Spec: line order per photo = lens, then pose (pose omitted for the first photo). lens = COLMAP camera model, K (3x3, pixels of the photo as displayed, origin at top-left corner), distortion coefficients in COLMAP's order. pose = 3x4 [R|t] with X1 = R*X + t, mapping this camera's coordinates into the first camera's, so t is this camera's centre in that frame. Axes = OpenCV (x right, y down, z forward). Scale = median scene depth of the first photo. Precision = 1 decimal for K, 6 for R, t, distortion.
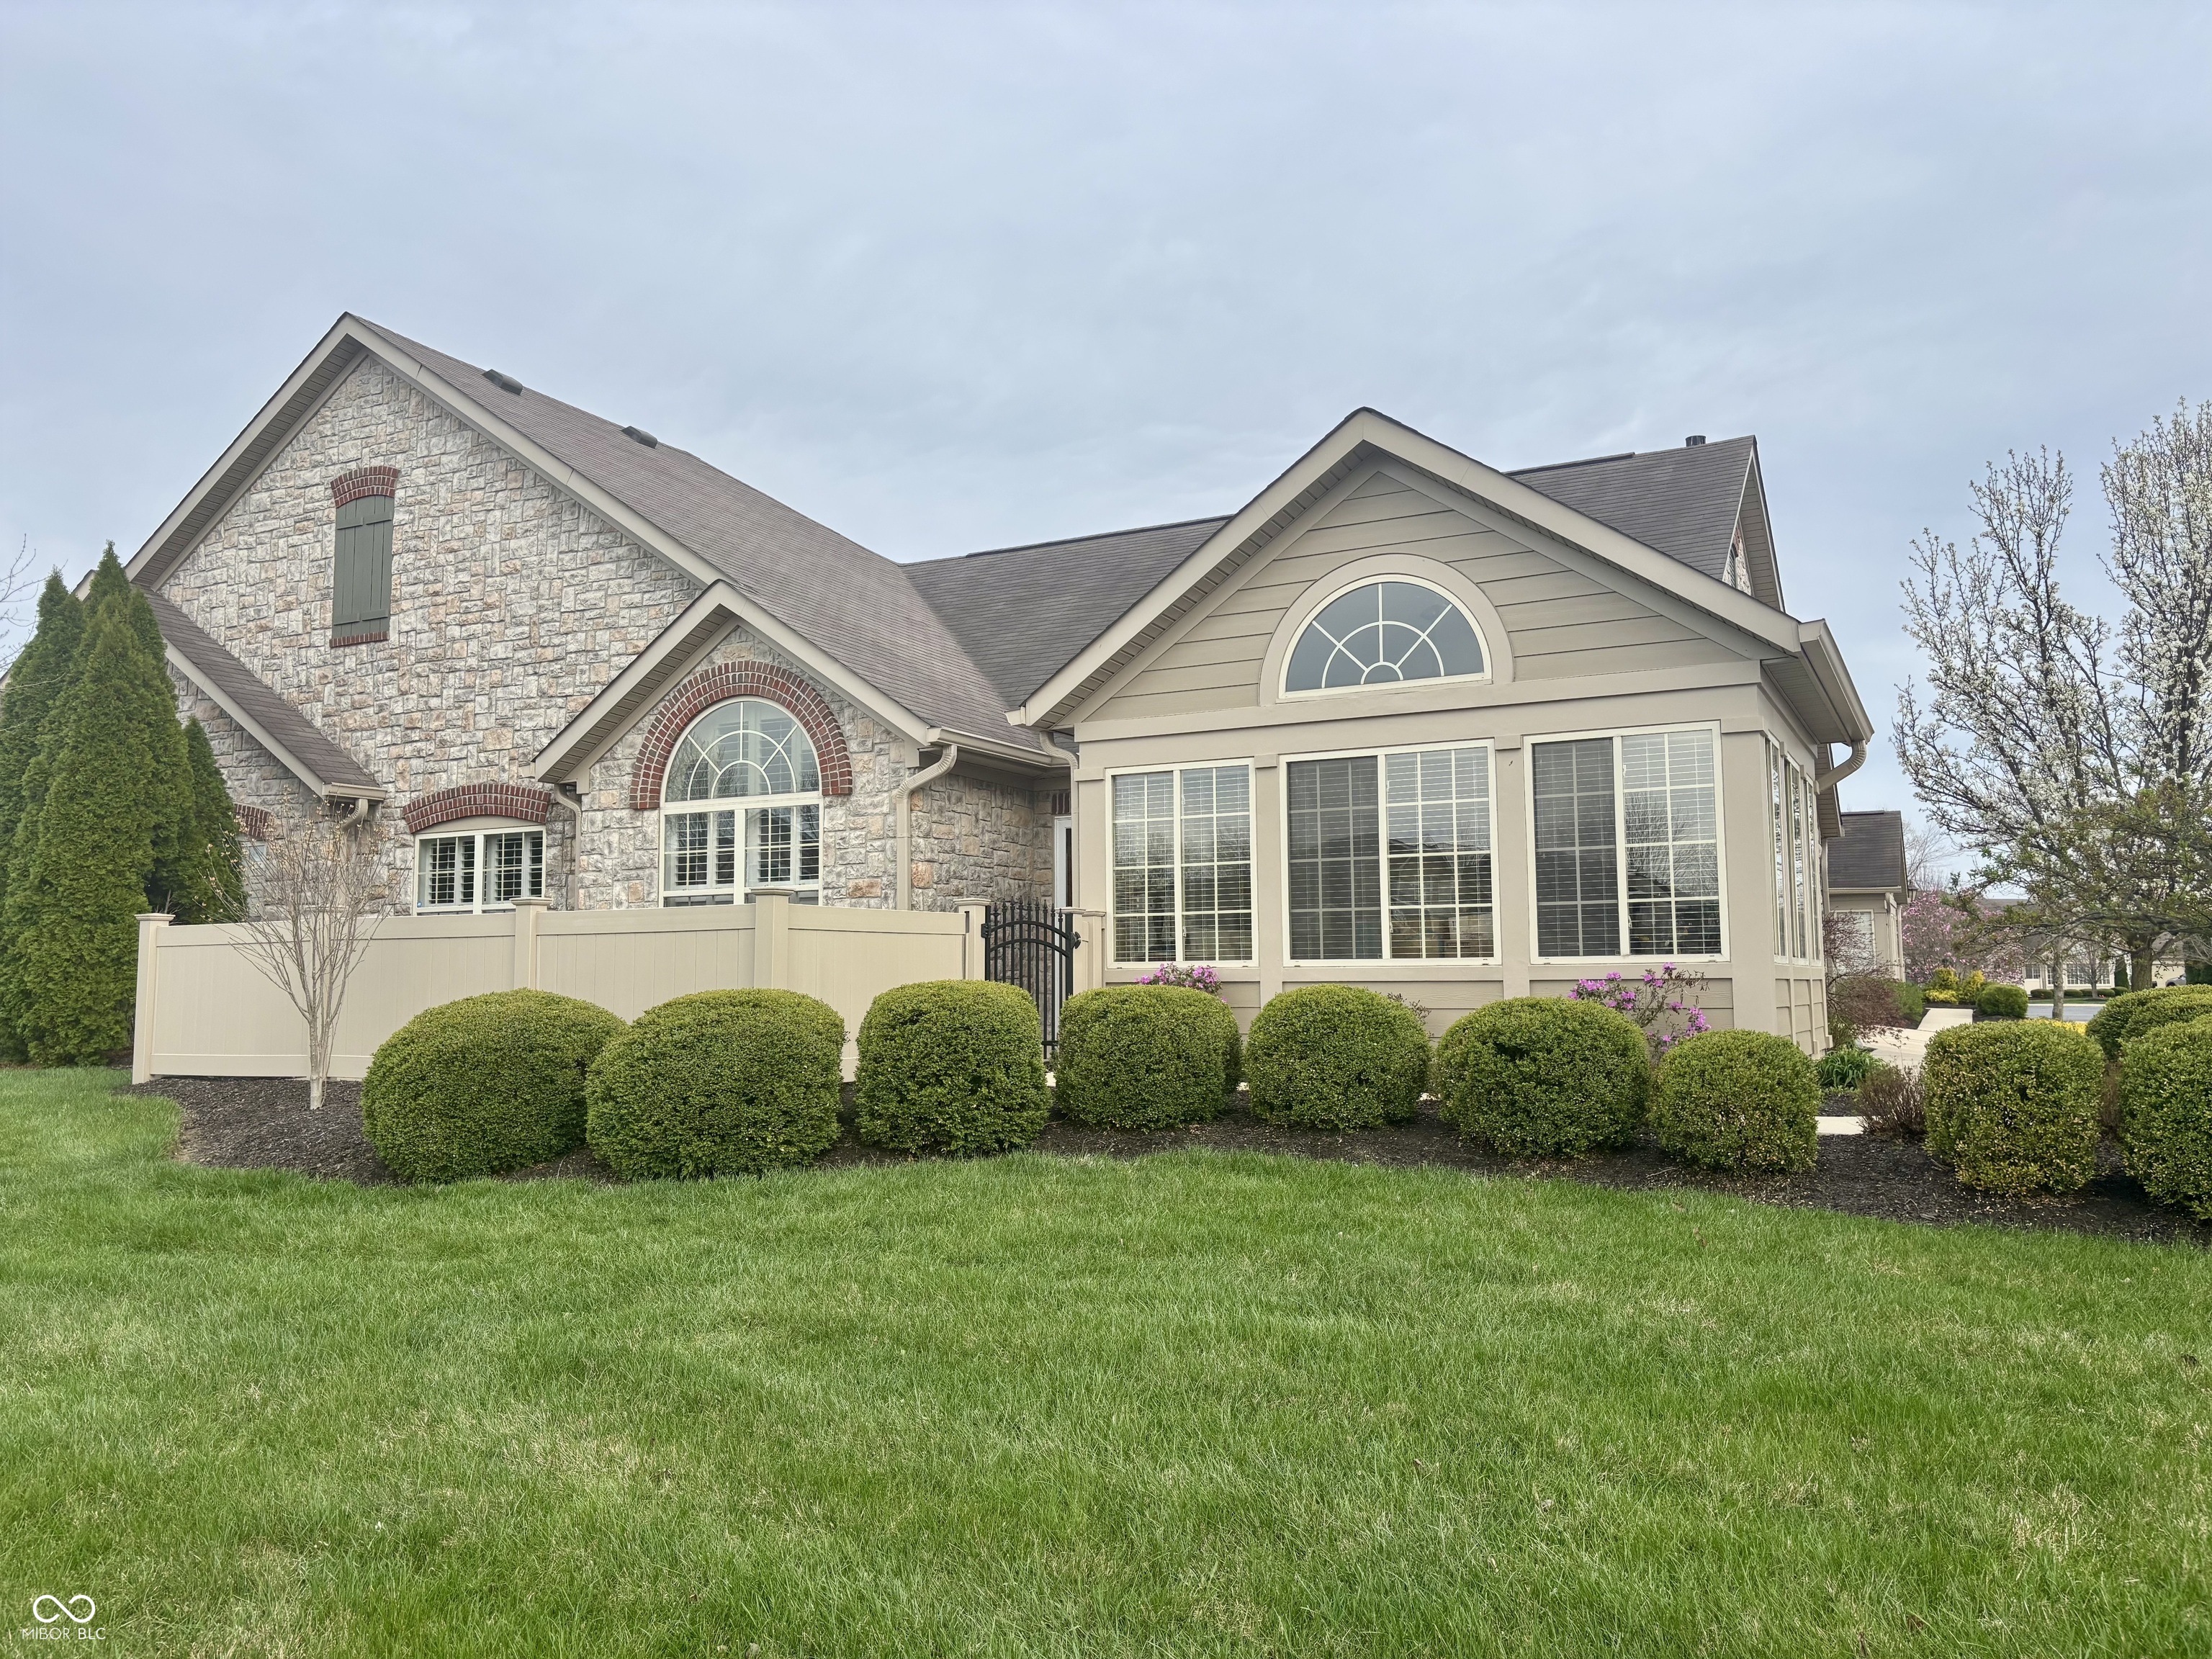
lens RADIAL K [[1668.5, 0, 1086.1], [0, 1668.5, 828.0], [0, 0, 1]] dist [0.064719, -0.041595]
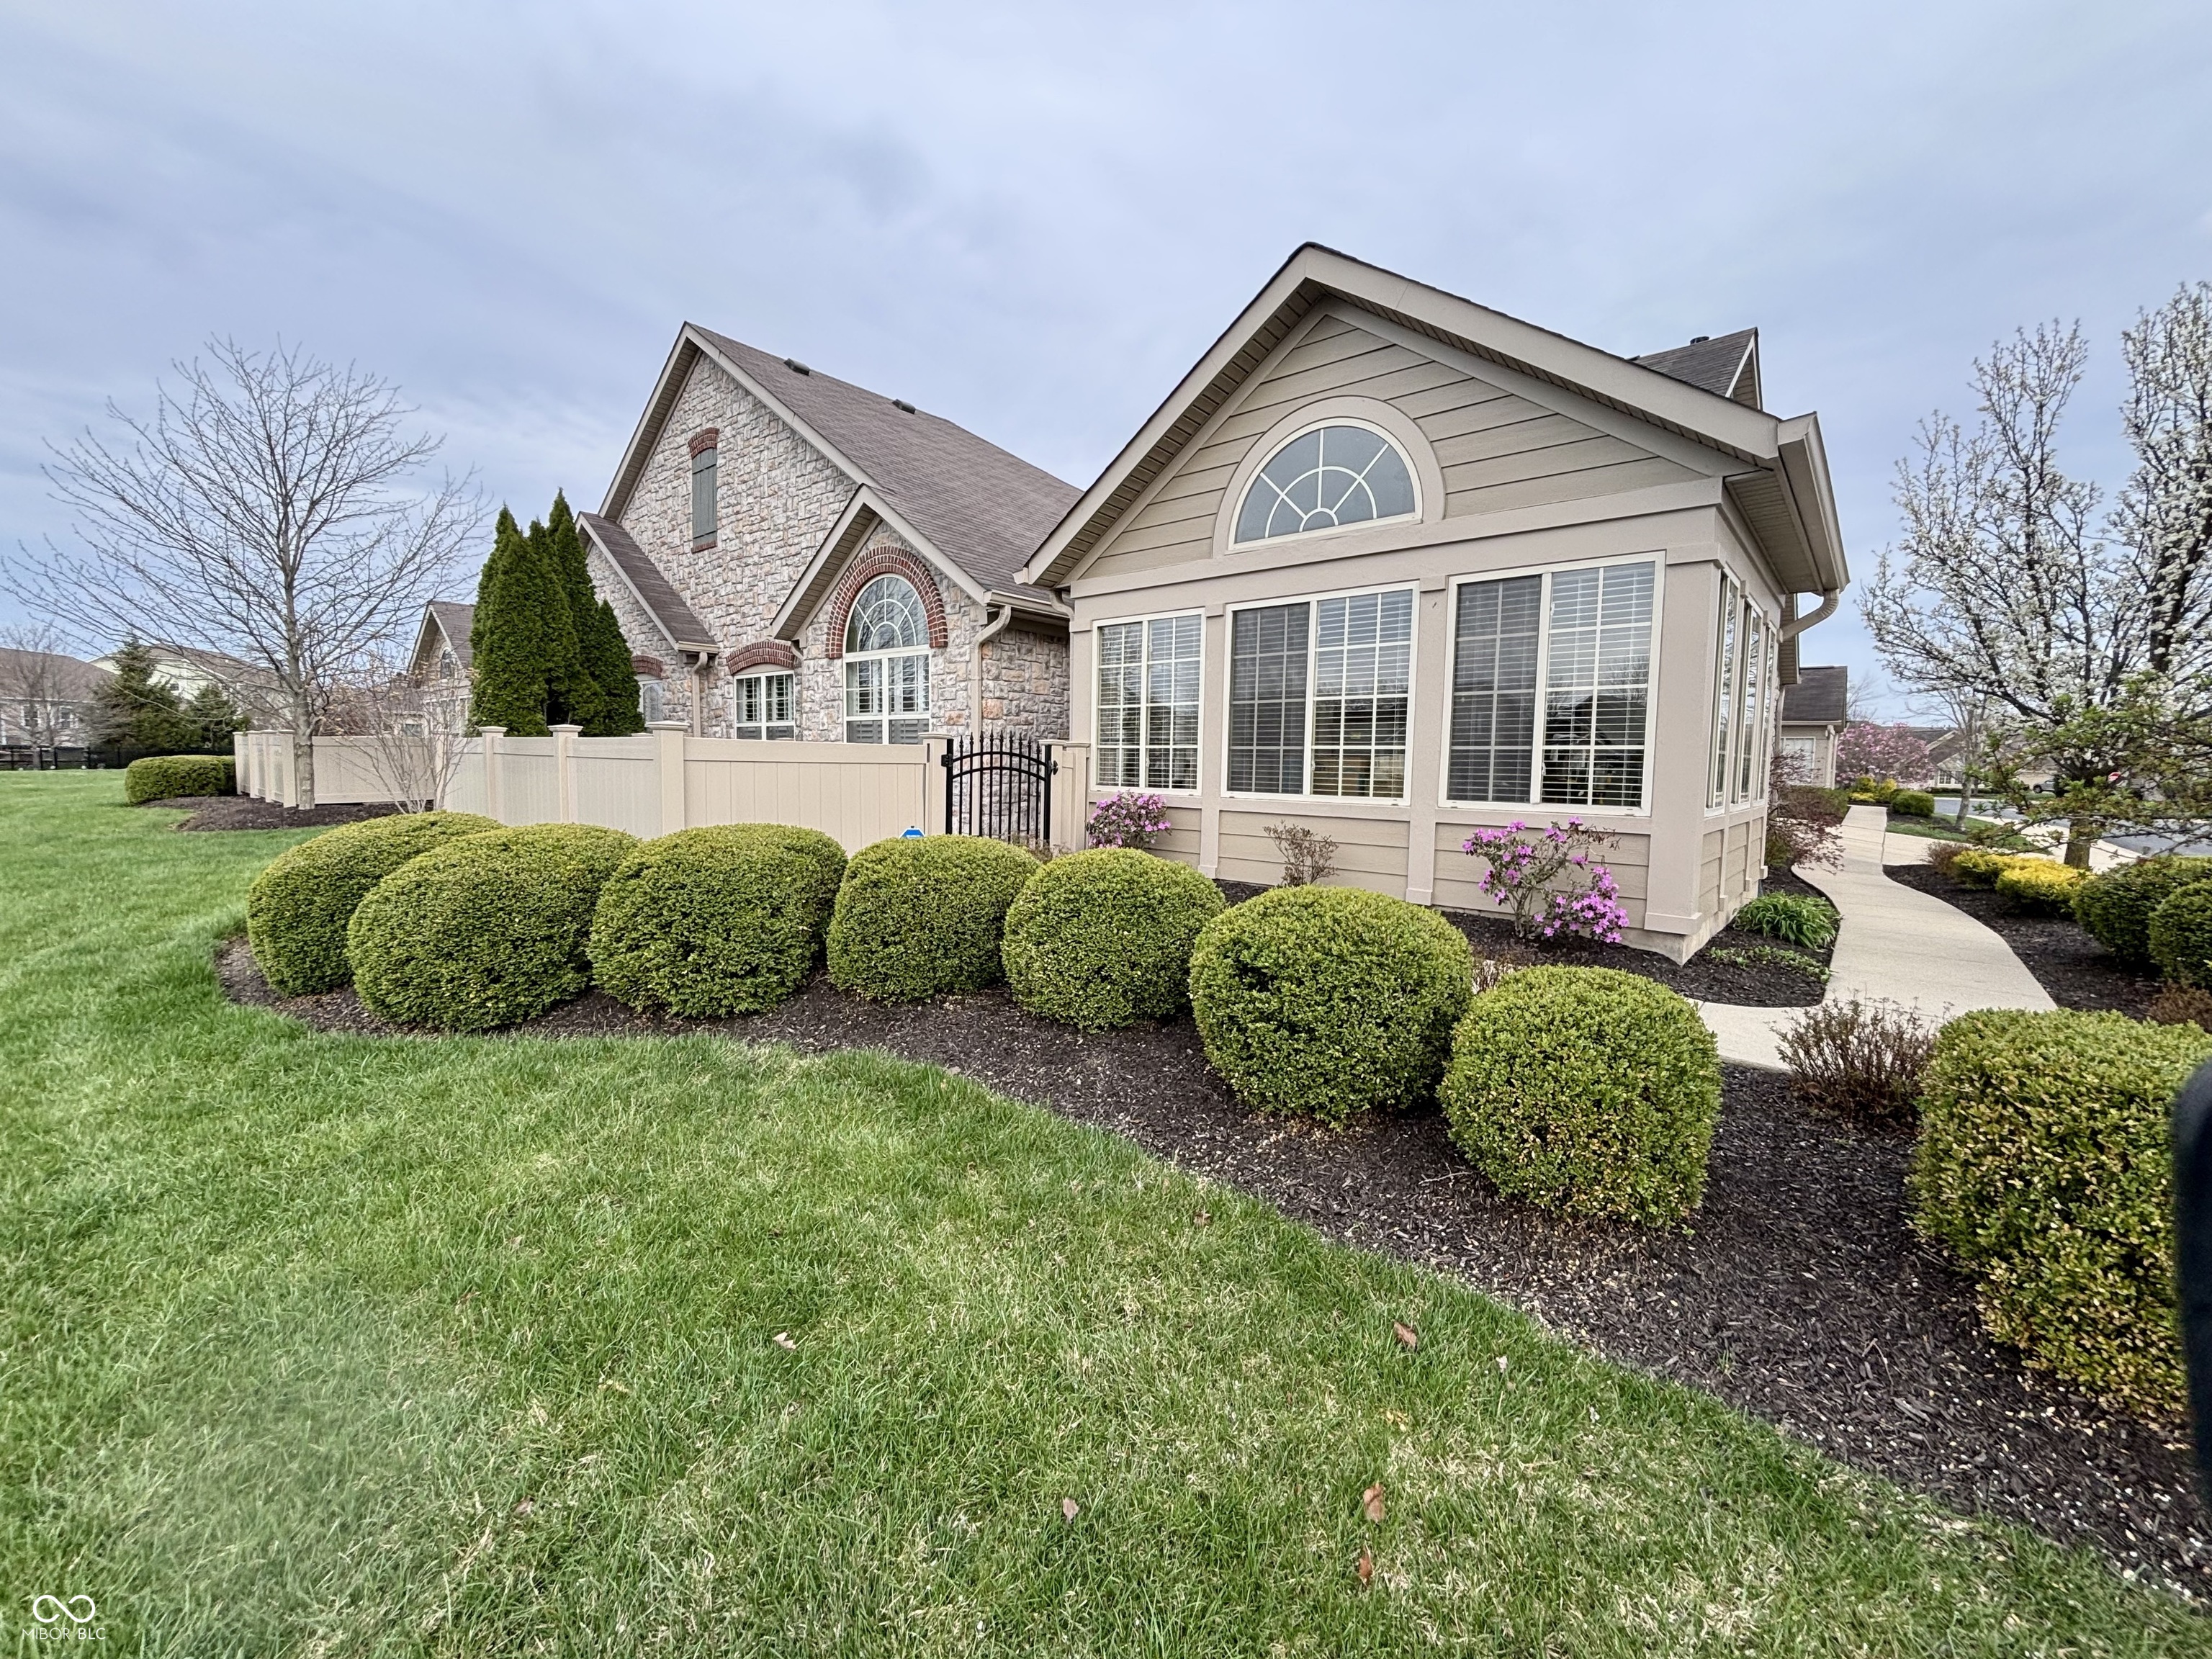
lens RADIAL K [[887.3, 0, 1108.4], [0, 887.3, 817.5], [0, 0, 1]] dist [0.004492, 0.002080]
pose [[0.973341, 0.040751, -0.225715, 0.150306], [-0.005186, 0.987749, 0.155966, 0.003591], [0.229305, -0.150638, 0.961627, 0.341425]]
